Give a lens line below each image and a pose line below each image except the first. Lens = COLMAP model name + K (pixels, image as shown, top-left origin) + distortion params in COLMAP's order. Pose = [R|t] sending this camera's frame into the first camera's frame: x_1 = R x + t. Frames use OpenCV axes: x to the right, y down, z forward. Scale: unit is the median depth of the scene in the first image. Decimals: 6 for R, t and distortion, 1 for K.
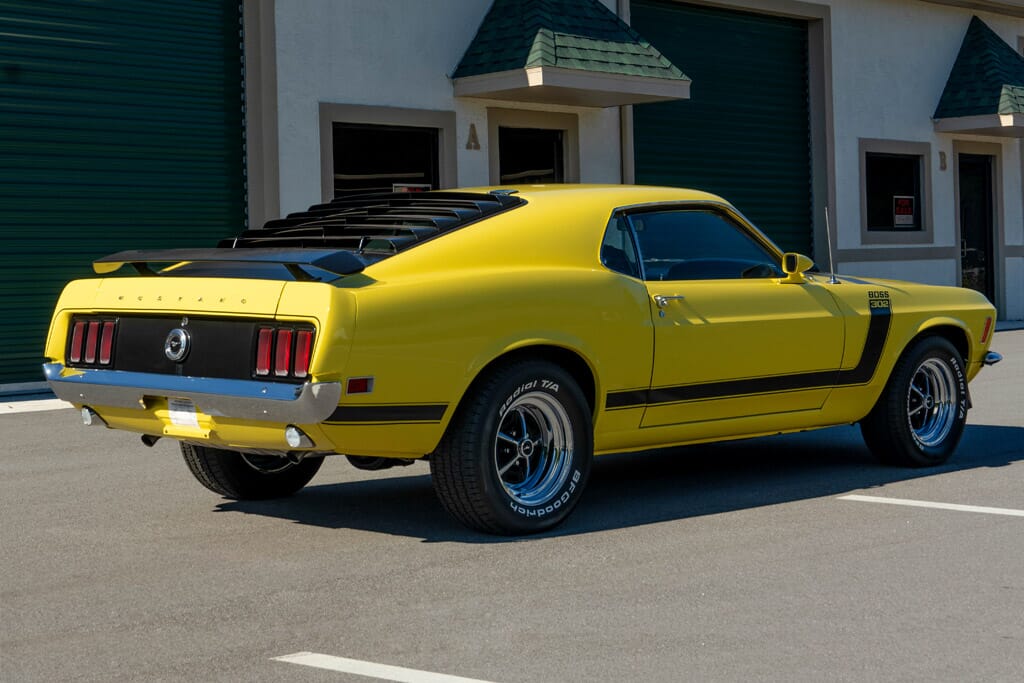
lens RADIAL K [[1896.4, 0, 510.8], [0, 1896.4, 341.6], [0, 0, 1]] dist [0.070130, 0.000000]
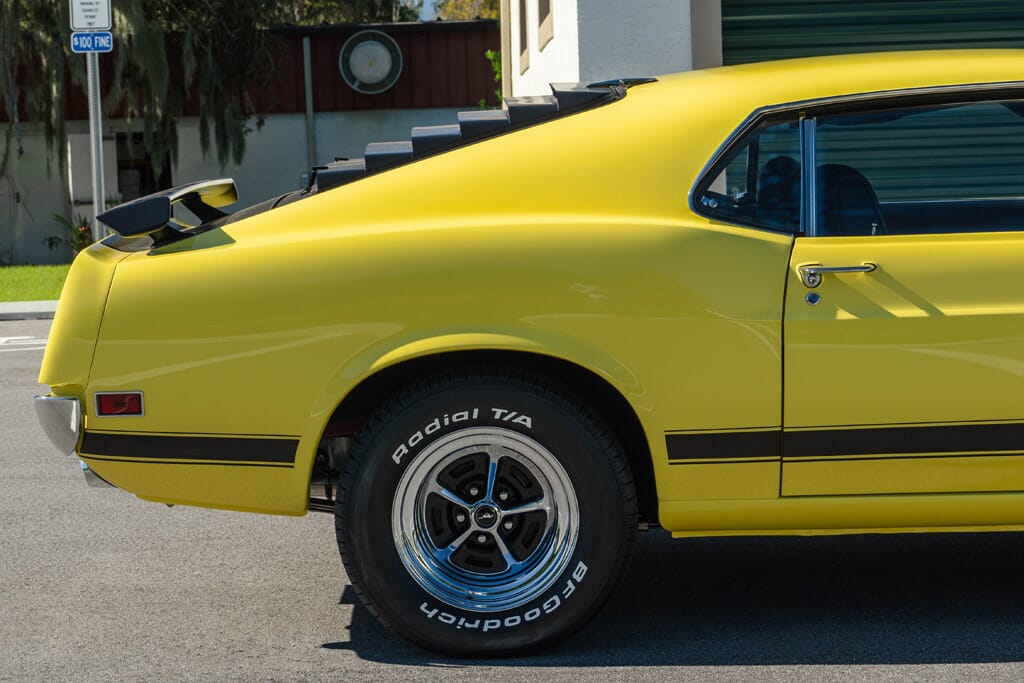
lens RADIAL K [[2552.8, 0, 510.0], [0, 2552.8, 338.0], [0, 0, 1]] dist [0.052054, 0.000000]
pose [[0.675011, 0.053859, -0.735839, 0.590976], [-0.009307, 0.997874, 0.064501, -0.052087], [0.737749, -0.036690, 0.674078, 0.438009]]
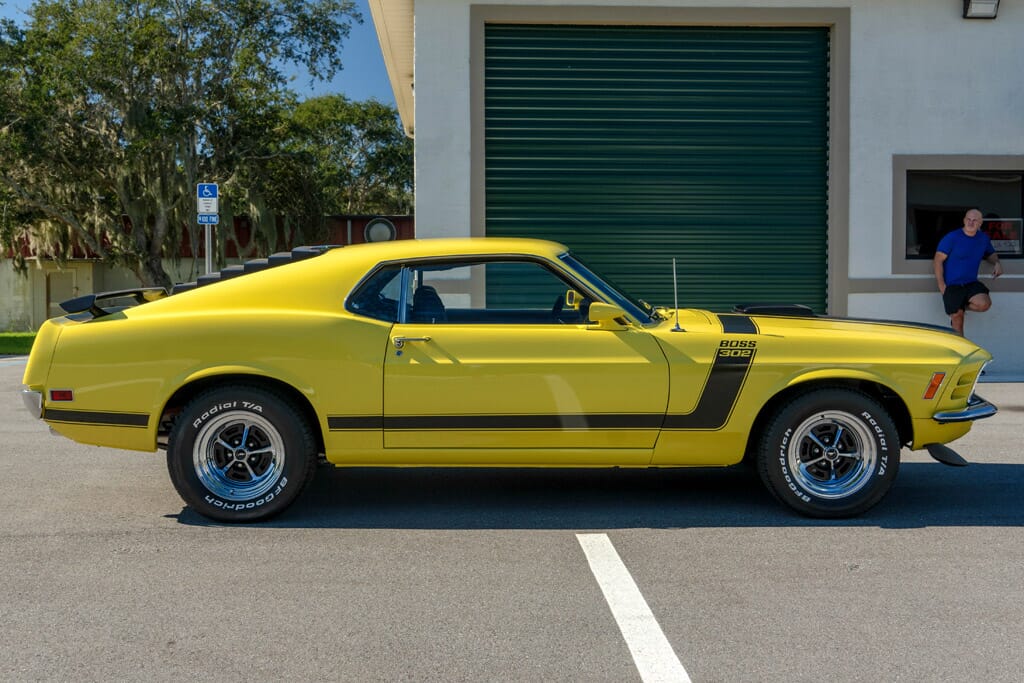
lens RADIAL K [[1263.8, 0, 515.2], [0, 1263.8, 337.1], [0, 0, 1]] dist [0.062957, 0.000000]
pose [[0.702096, 0.052955, -0.710111, 0.702728], [-0.039702, 0.998591, 0.035214, -0.056354], [0.710975, 0.003470, 0.703209, 0.517106]]
